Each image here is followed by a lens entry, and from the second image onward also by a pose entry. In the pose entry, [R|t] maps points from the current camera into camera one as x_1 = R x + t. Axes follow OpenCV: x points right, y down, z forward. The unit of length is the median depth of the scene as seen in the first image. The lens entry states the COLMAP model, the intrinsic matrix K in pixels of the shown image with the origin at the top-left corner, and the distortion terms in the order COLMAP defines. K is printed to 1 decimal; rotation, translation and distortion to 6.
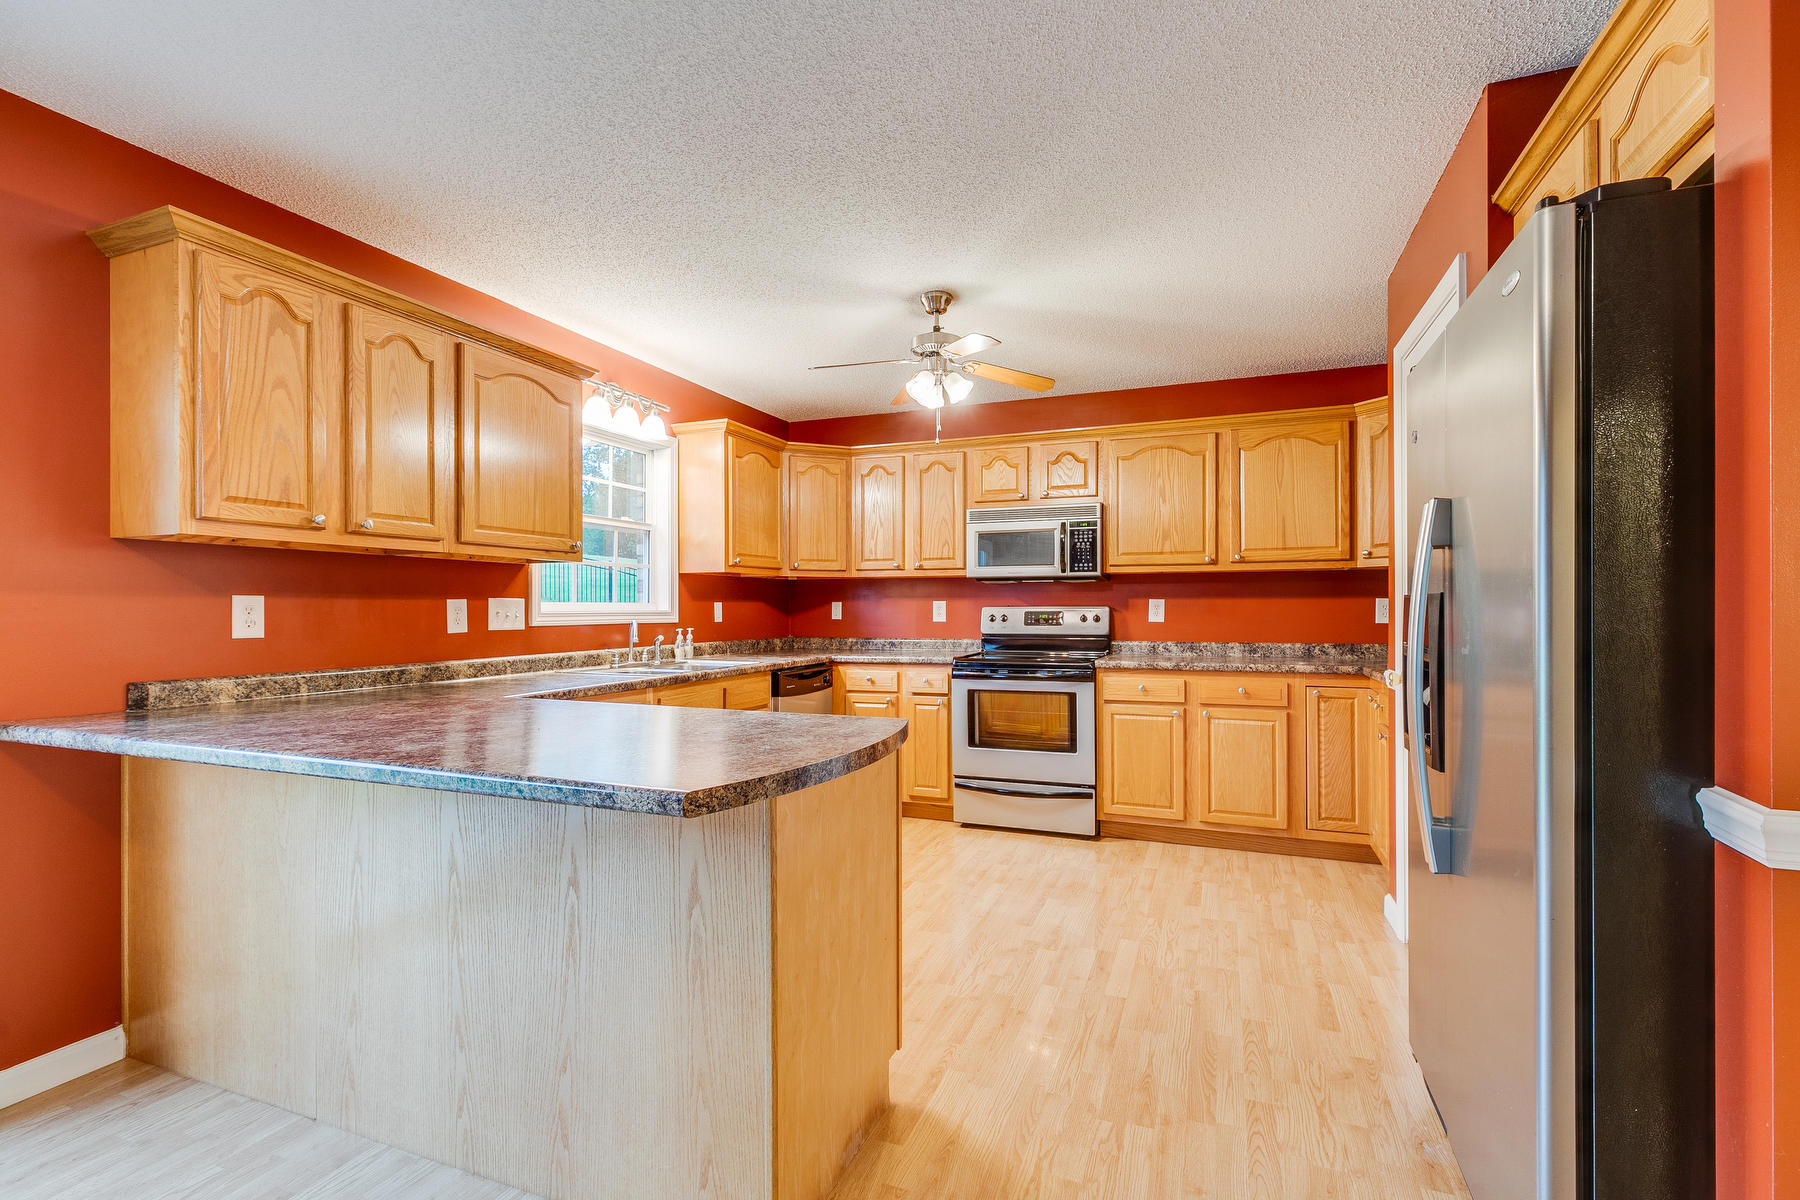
lens RADIAL K [[809.4, 0, 902.6], [0, 809.4, 607.1], [0, 0, 1]] dist [0.009041, -0.000892]
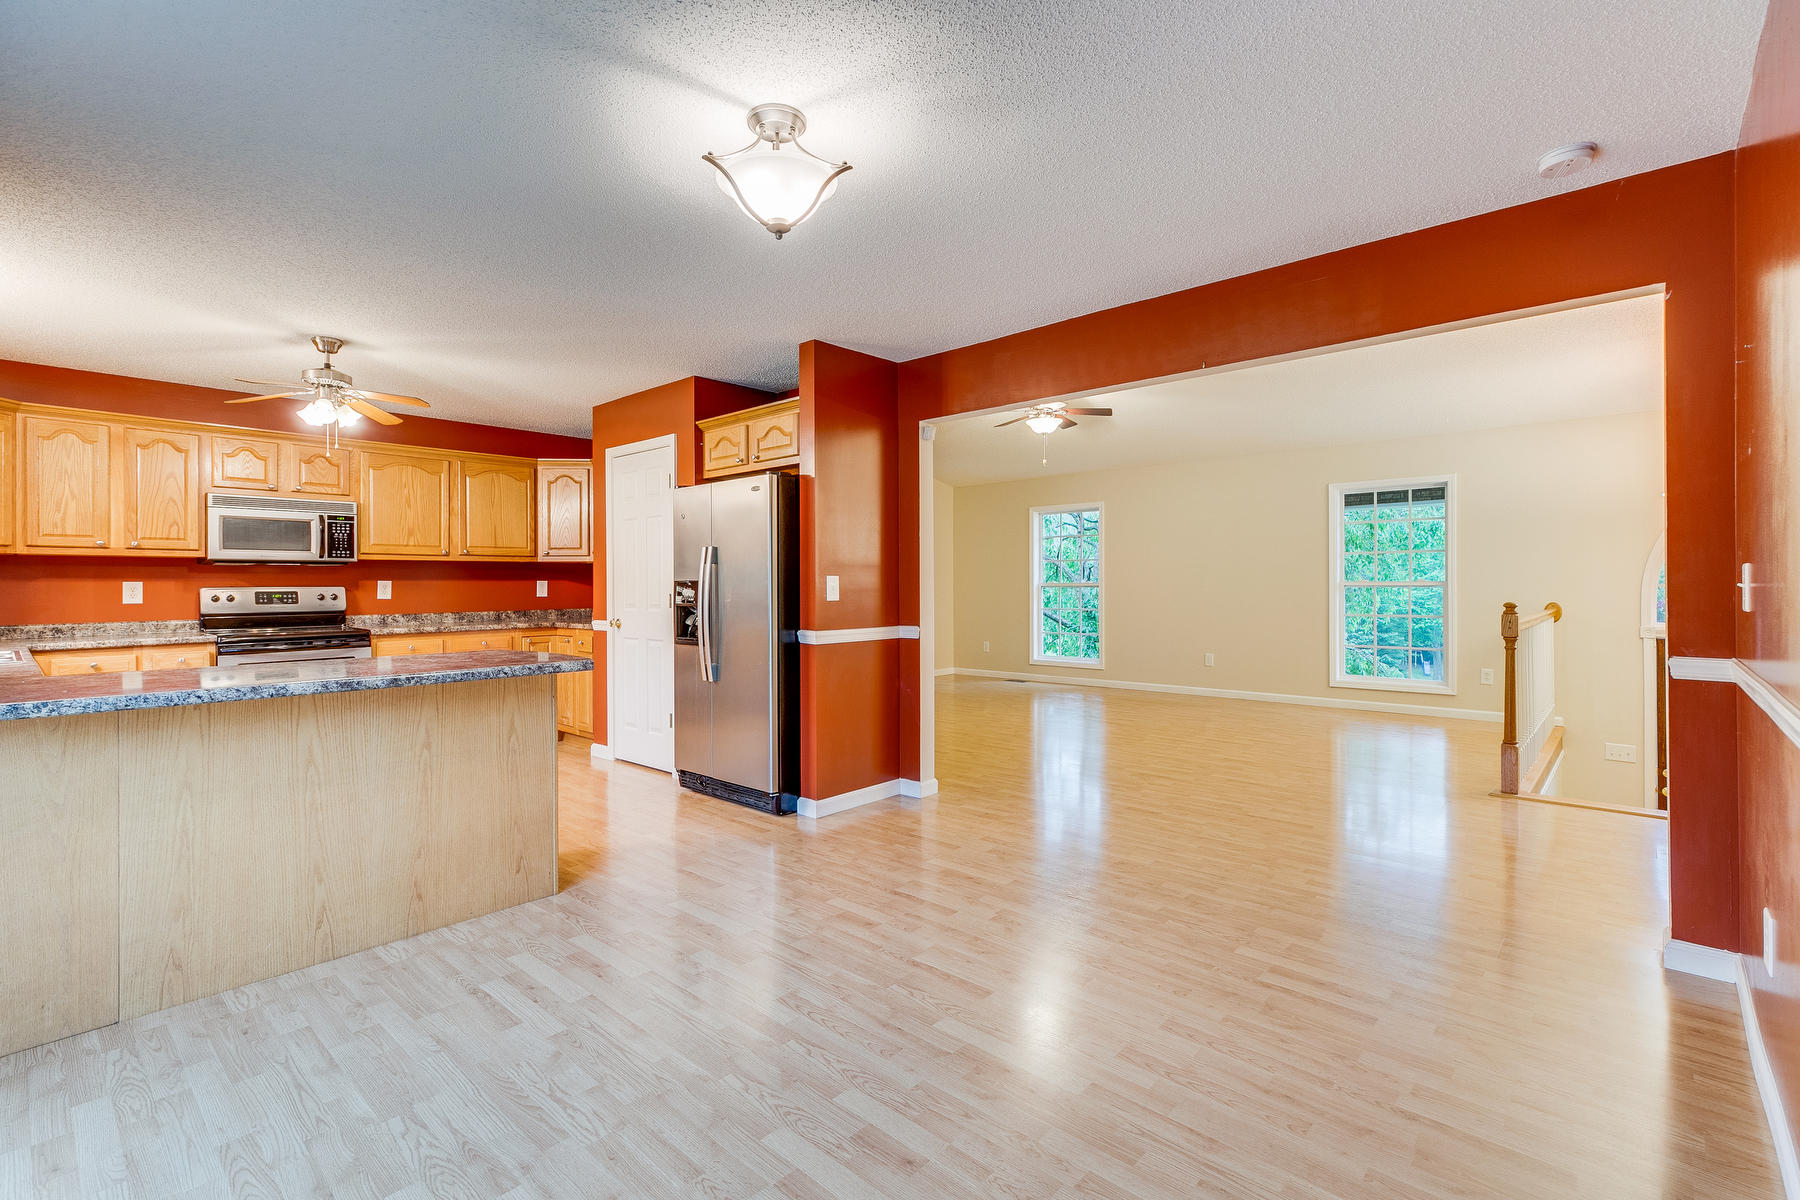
lens RADIAL K [[809.4, 0, 906.2], [0, 809.4, 581.4], [0, 0, 1]] dist [0.009041, -0.000892]
pose [[0.346880, 0.003307, 0.937904, -0.654137], [0.005060, 0.999973, -0.005398, 0.002142], [-0.937896, 0.006618, 0.346854, -0.219098]]
